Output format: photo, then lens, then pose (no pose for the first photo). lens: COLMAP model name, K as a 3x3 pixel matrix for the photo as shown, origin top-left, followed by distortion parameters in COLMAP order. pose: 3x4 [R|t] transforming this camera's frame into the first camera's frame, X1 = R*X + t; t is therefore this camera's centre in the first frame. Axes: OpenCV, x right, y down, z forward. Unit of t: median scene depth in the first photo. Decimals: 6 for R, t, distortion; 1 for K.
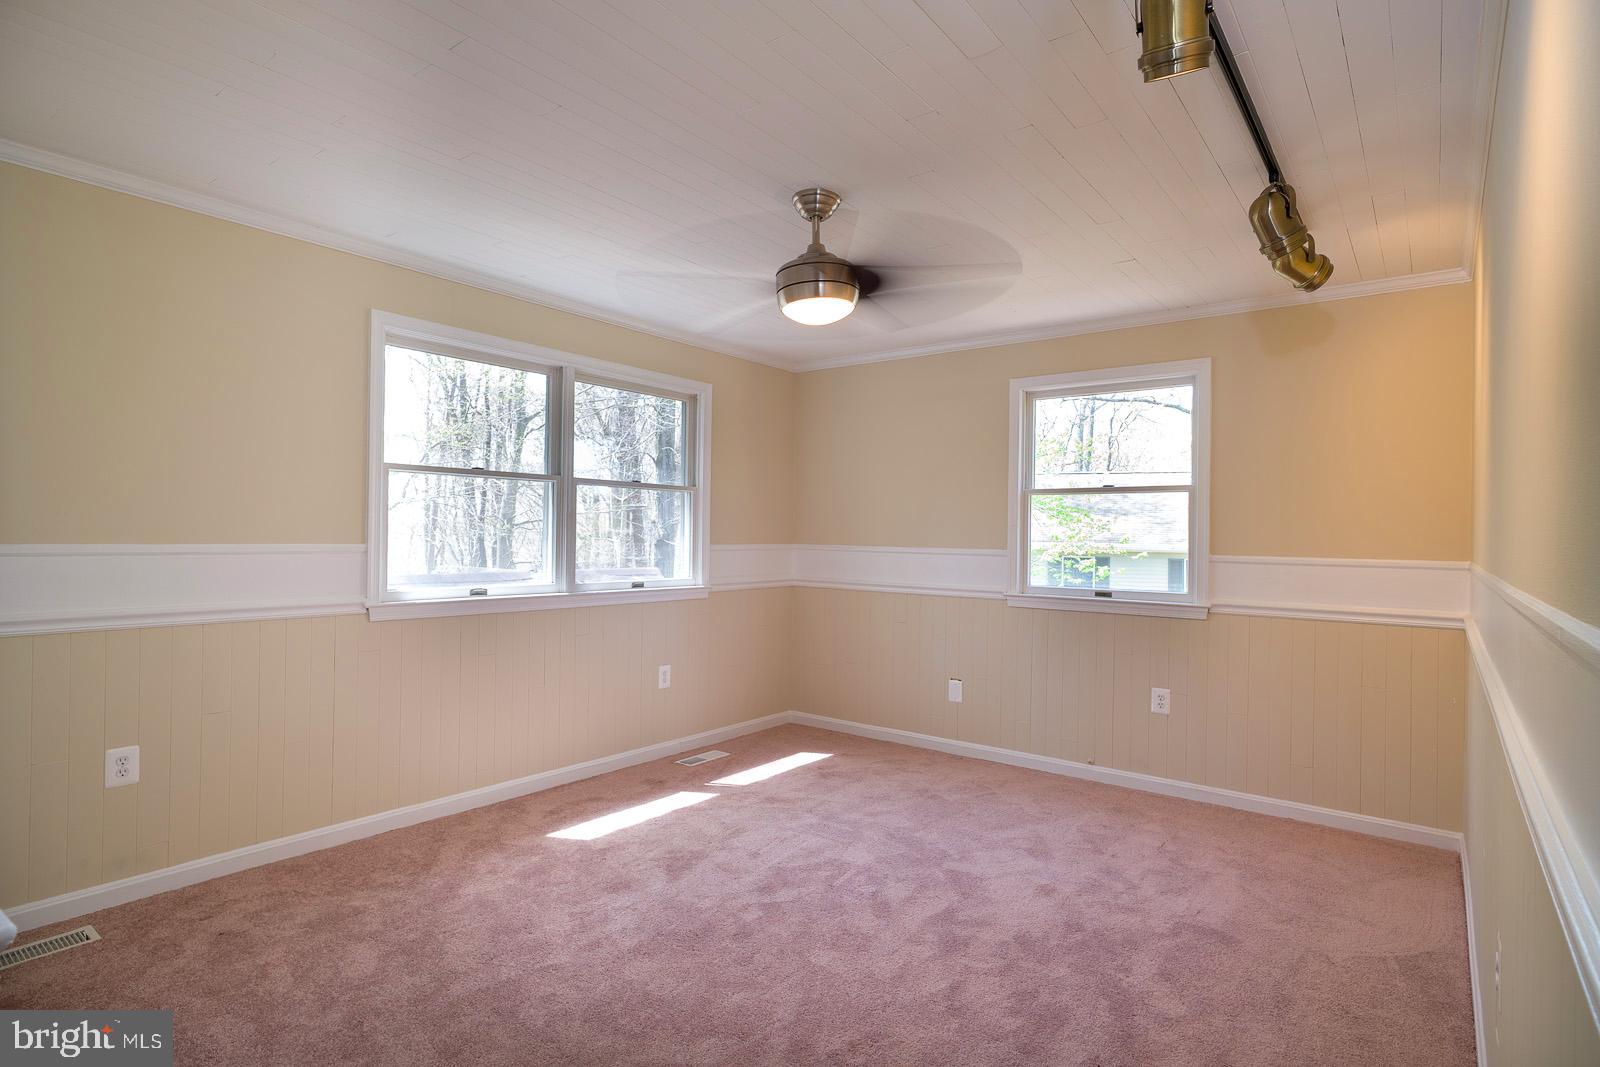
lens RADIAL K [[828.5, 0, 801.5], [0, 828.5, 533.4], [0, 0, 1]] dist [-0.003801, 0.002278]
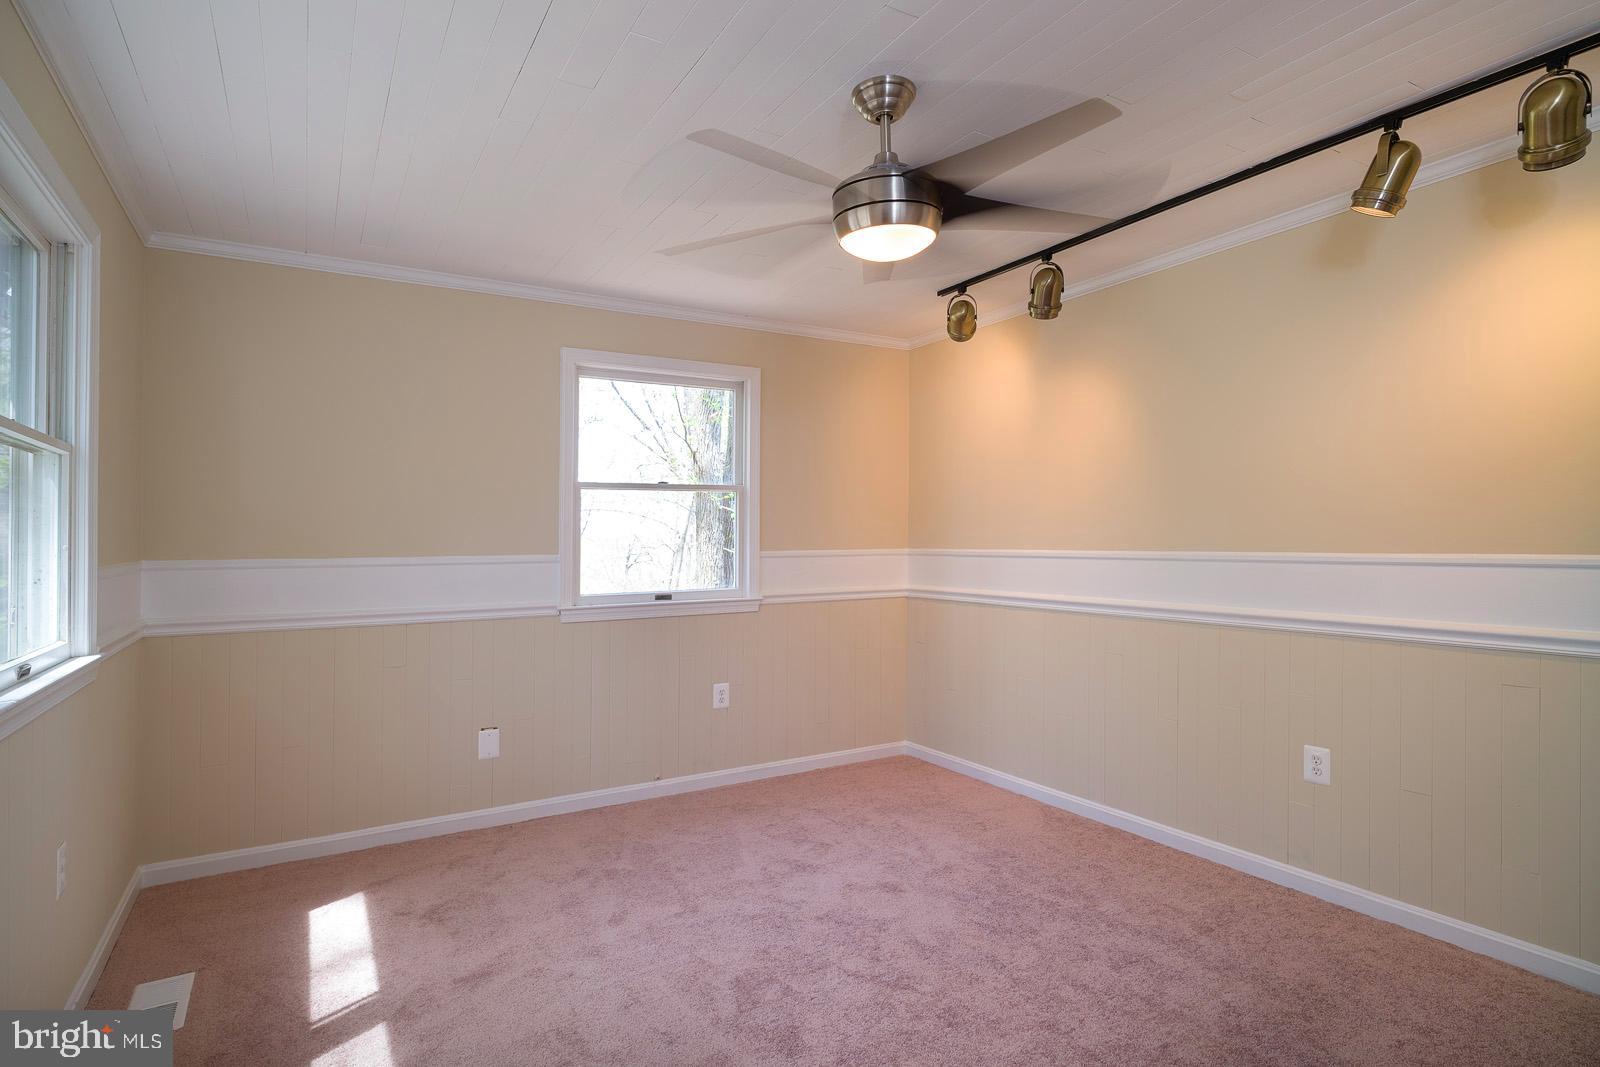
lens RADIAL K [[828.5, 0, 797.4], [0, 828.5, 539.6], [0, 0, 1]] dist [-0.003801, 0.002278]
pose [[0.367266, -0.015793, 0.929982, -0.470332], [0.016682, 0.999807, 0.010391, 0.000762], [-0.929966, 0.011697, 0.367459, 0.523259]]
